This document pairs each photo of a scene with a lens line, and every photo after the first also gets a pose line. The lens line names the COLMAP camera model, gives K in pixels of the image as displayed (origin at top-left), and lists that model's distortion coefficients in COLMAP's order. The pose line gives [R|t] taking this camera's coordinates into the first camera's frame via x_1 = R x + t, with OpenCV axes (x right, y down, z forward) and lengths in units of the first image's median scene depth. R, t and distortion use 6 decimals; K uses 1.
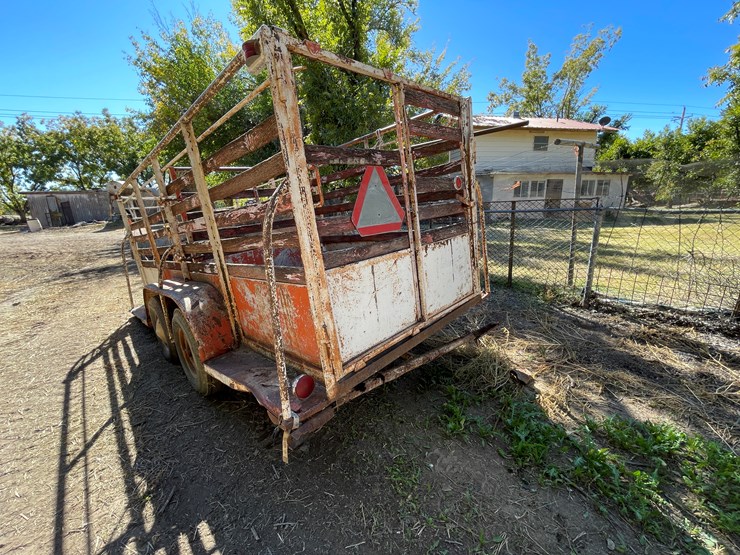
lens RADIAL K [[300.1, 0, 370.8], [0, 300.1, 277.1], [0, 0, 1]] dist [0.001780, -0.000470]
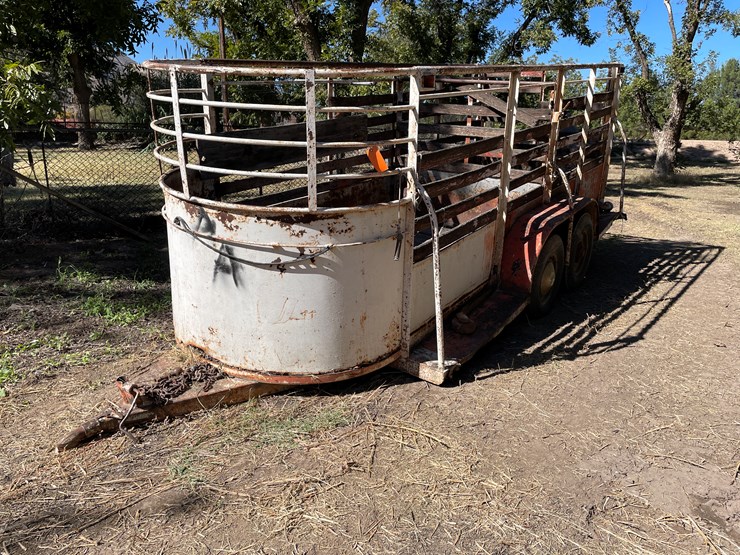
lens RADIAL K [[553.0, 0, 372.1], [0, 553.0, 270.7], [0, 0, 1]] dist [0.086134, -0.102953]
pose [[-0.147616, -0.213290, 0.965773, -2.391228], [0.225265, 0.943555, 0.242815, -0.355657], [-0.963050, 0.253398, -0.091237, 1.839896]]
